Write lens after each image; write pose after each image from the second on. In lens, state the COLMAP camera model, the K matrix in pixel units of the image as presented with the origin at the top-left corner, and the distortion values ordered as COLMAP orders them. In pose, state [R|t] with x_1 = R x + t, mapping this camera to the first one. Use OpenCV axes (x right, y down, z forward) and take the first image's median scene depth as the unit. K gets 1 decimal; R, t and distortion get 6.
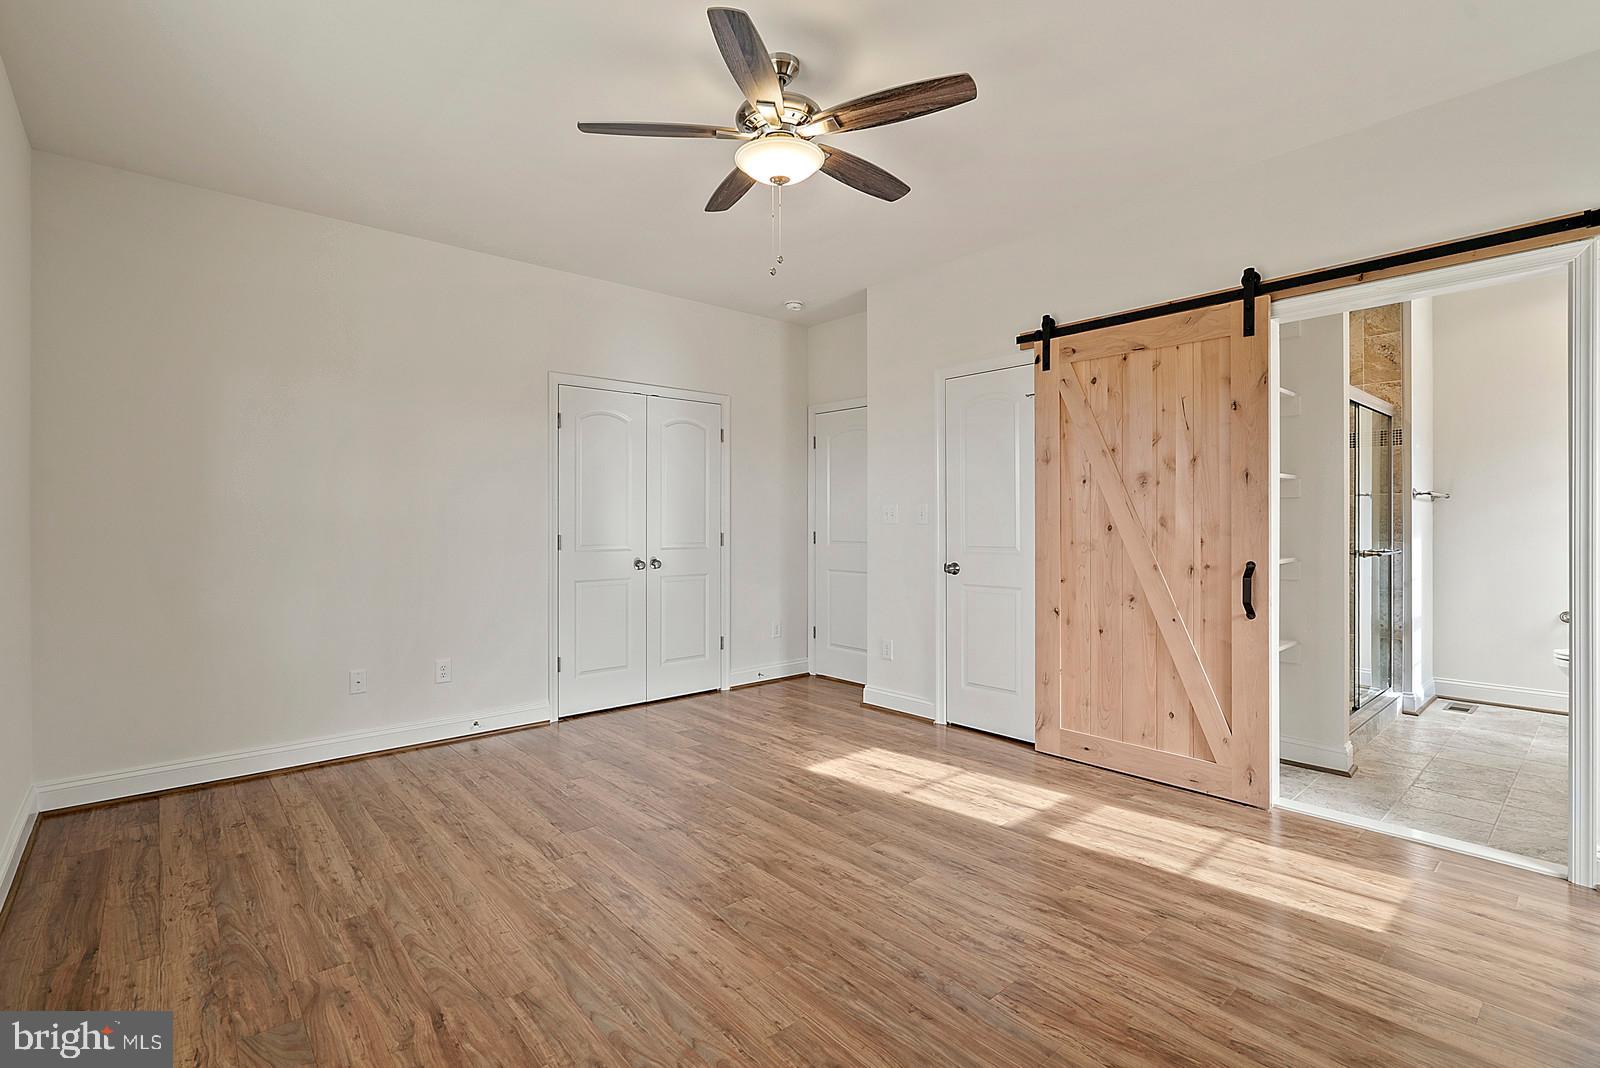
lens RADIAL K [[738.8, 0, 802.3], [0, 738.8, 509.0], [0, 0, 1]] dist [-0.010339, 0.000052]
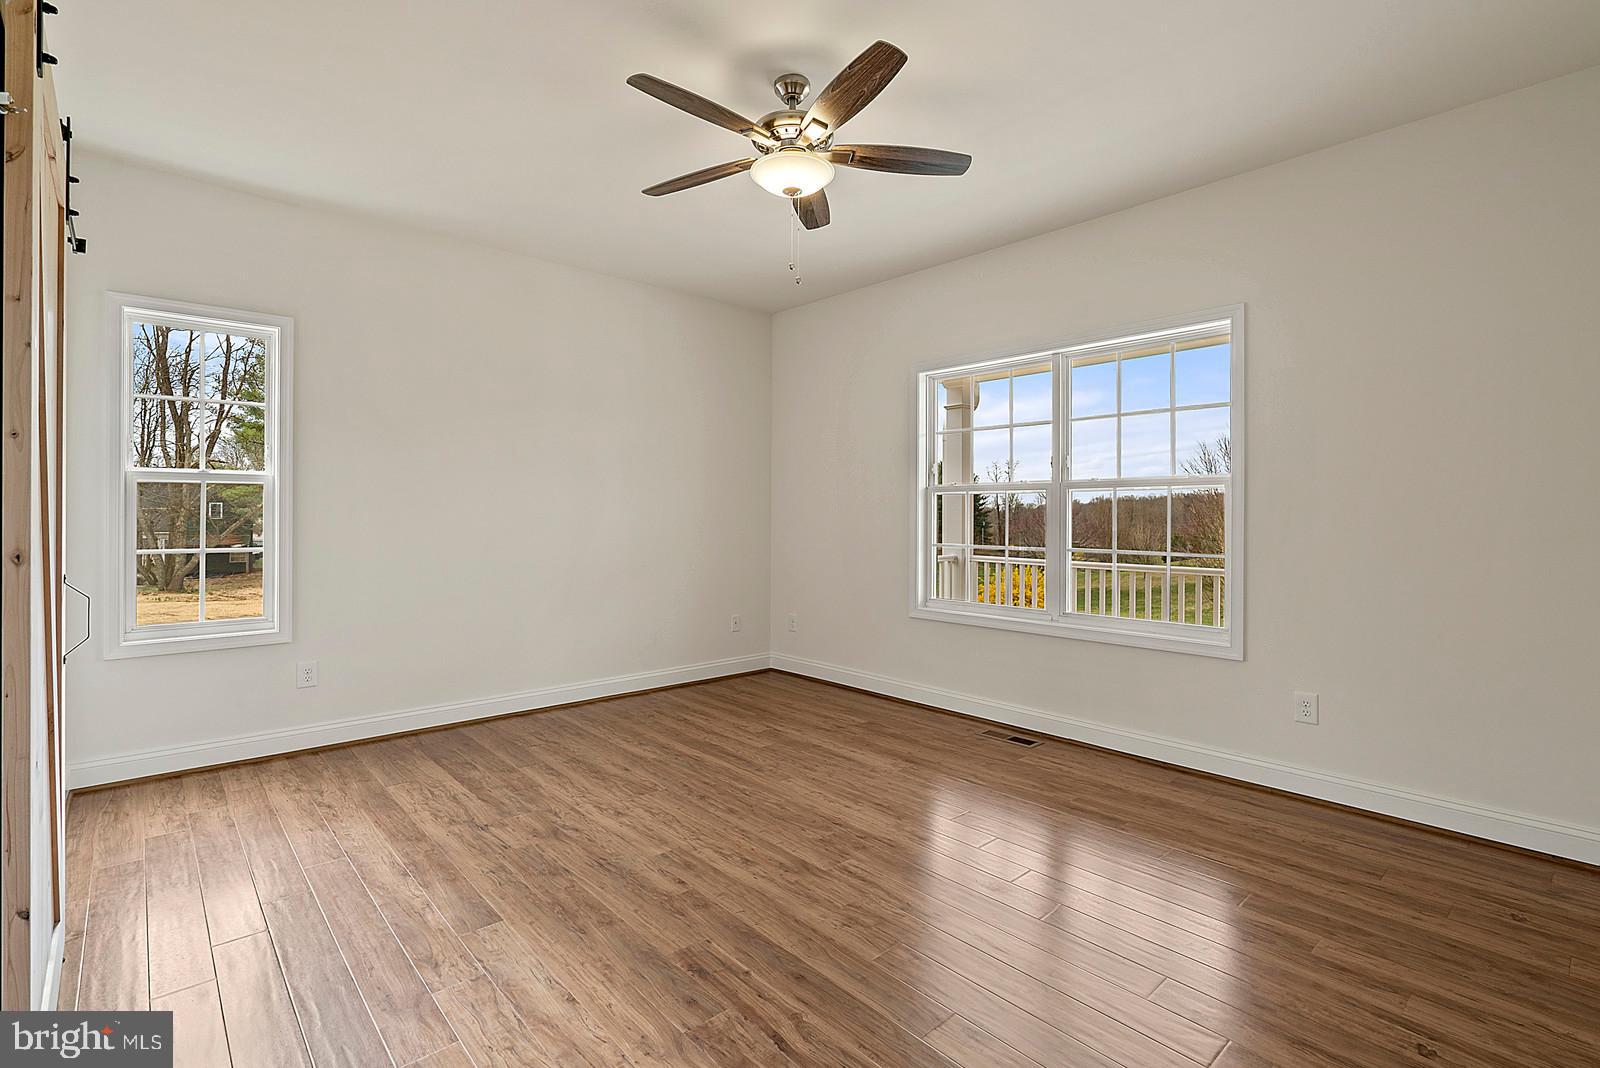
lens RADIAL K [[737.9, 0, 785.4], [0, 737.9, 514.7], [0, 0, 1]] dist [-0.005368, 0.000618]
pose [[-0.999938, -0.000934, 0.011081, -0.026465], [-0.001102, 0.999885, -0.015115, 0.027760], [-0.011066, -0.015126, -0.999824, 1.613732]]
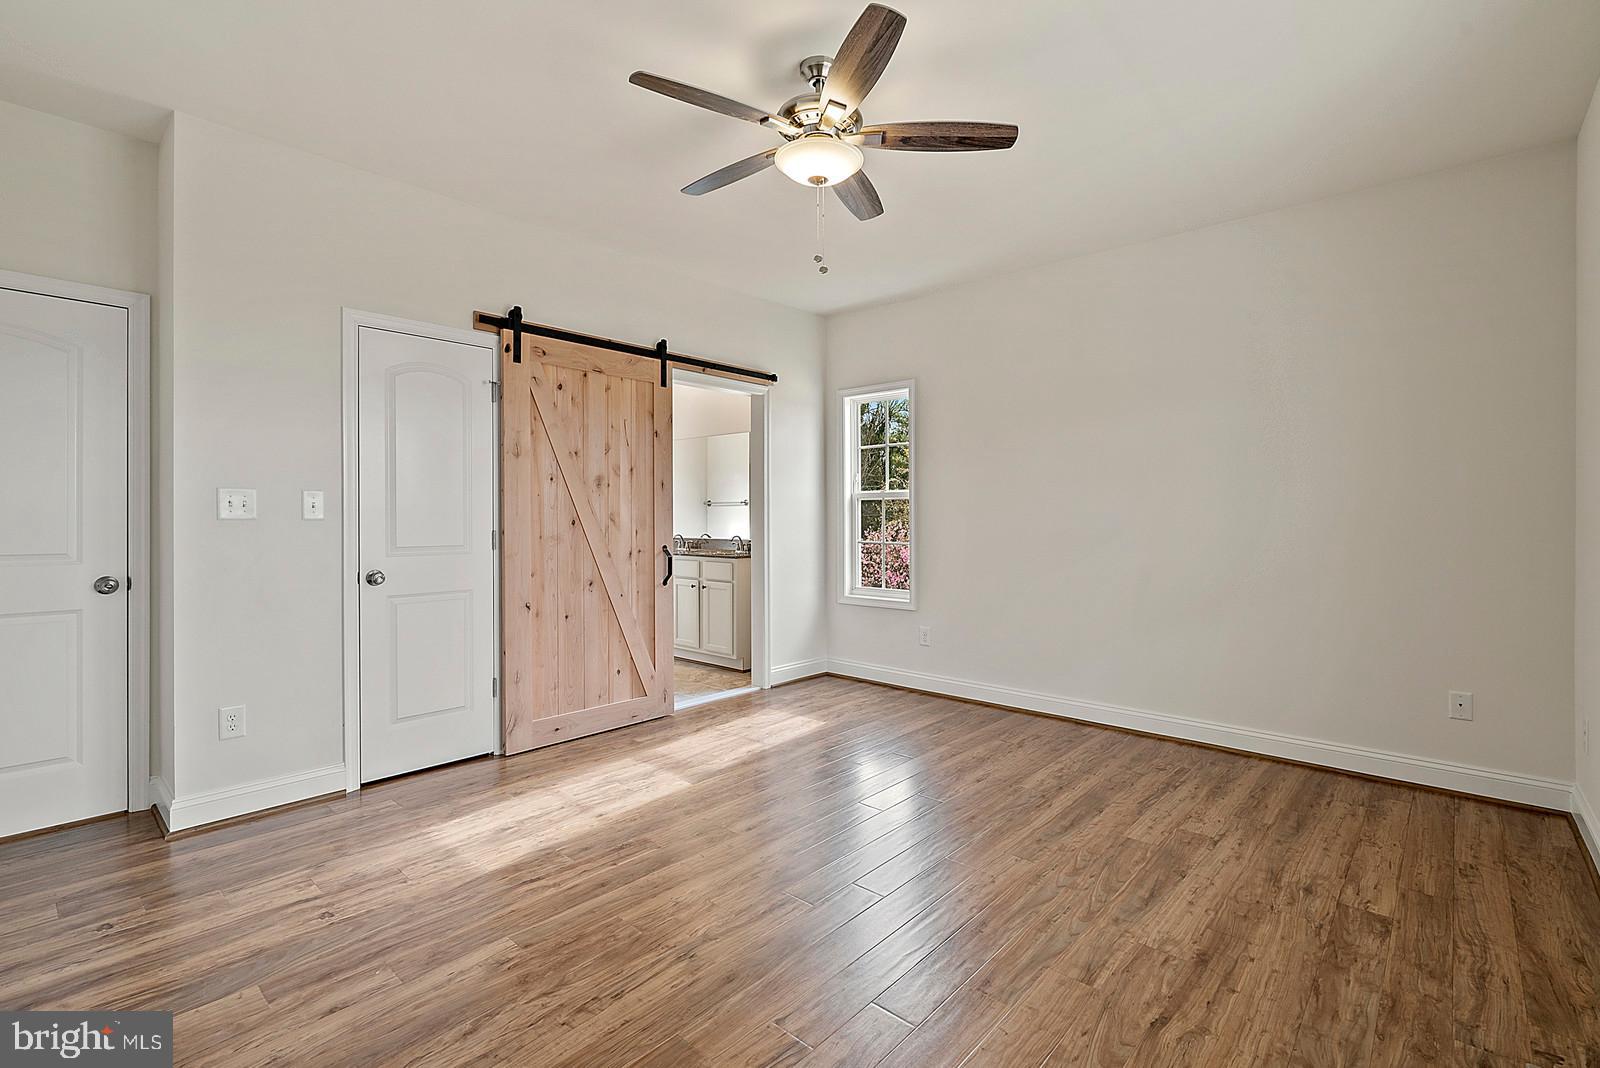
lens RADIAL K [[715.7, 0, 786.9], [0, 715.7, 494.5], [0, 0, 1]] dist [-0.009915, -0.000146]
pose [[-0.099317, 0.034164, 0.994469, -0.792431], [-0.017586, 0.999194, -0.036083, 0.019506], [-0.994900, -0.021072, -0.098636, 0.898390]]
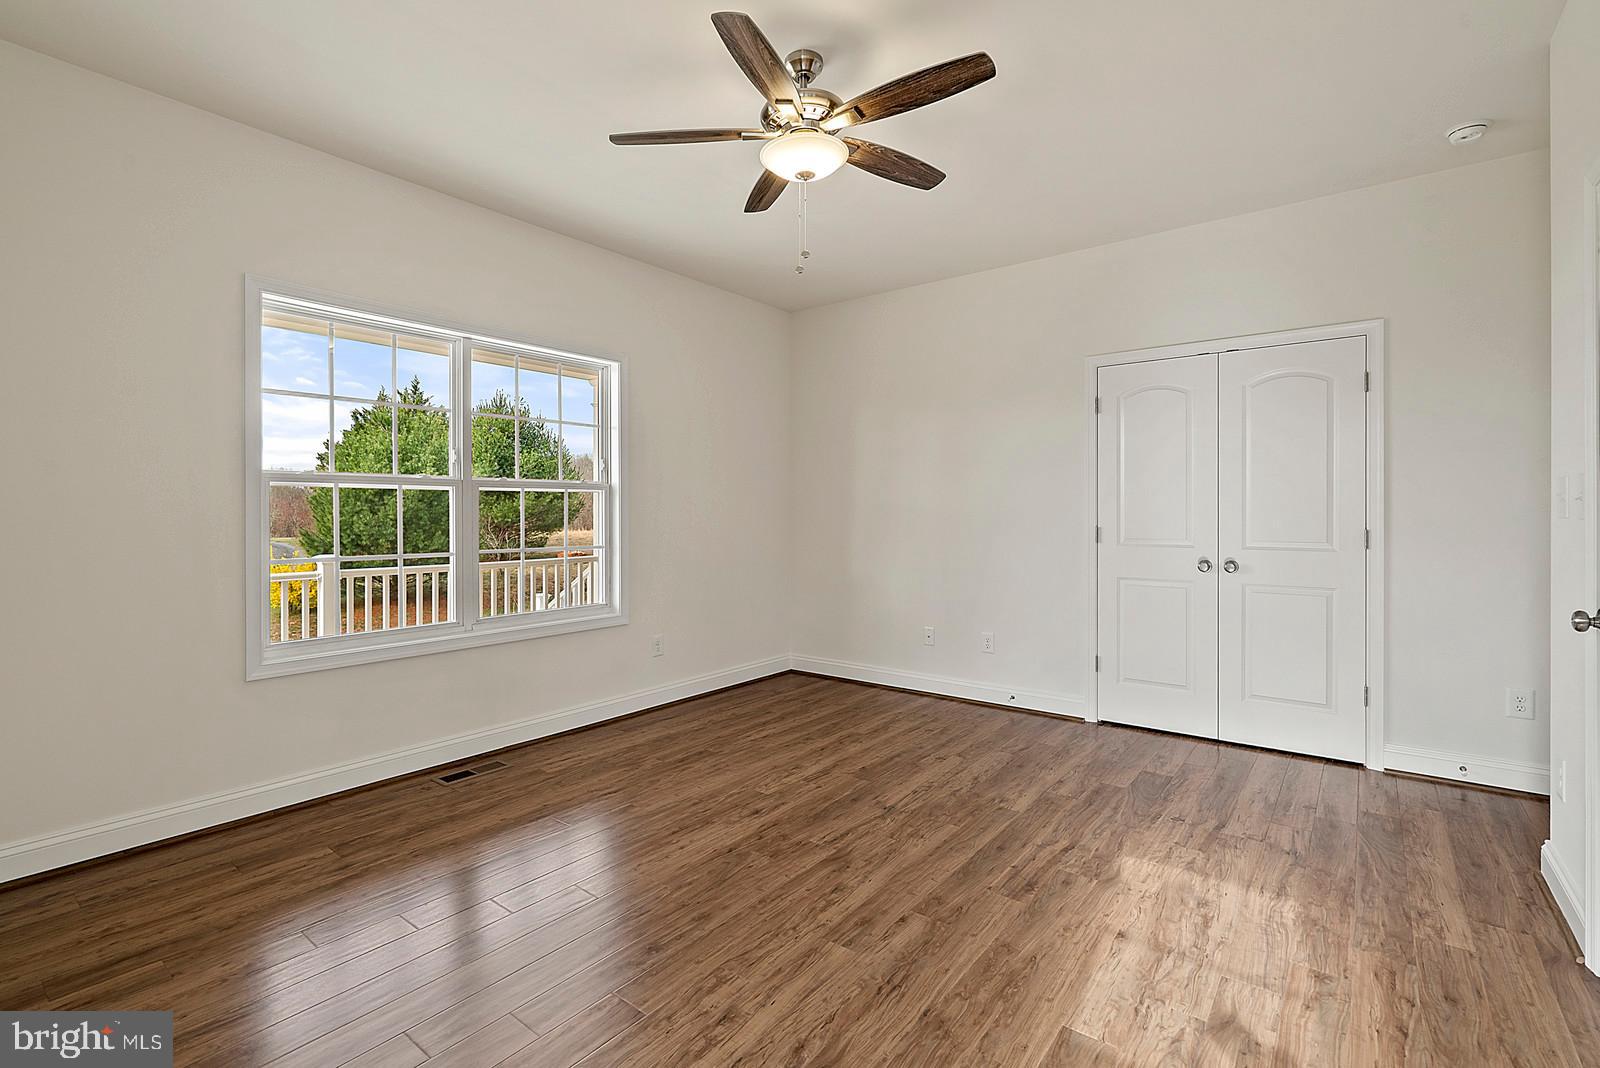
lens RADIAL K [[737.9, 0, 785.4], [0, 737.9, 514.7], [0, 0, 1]] dist [-0.005368, 0.000618]
pose [[0.166867, 0.002276, -0.985977, 0.748875], [0.016746, 0.999847, 0.005142, 0.011172], [0.985837, -0.017369, 0.166803, 0.633269]]
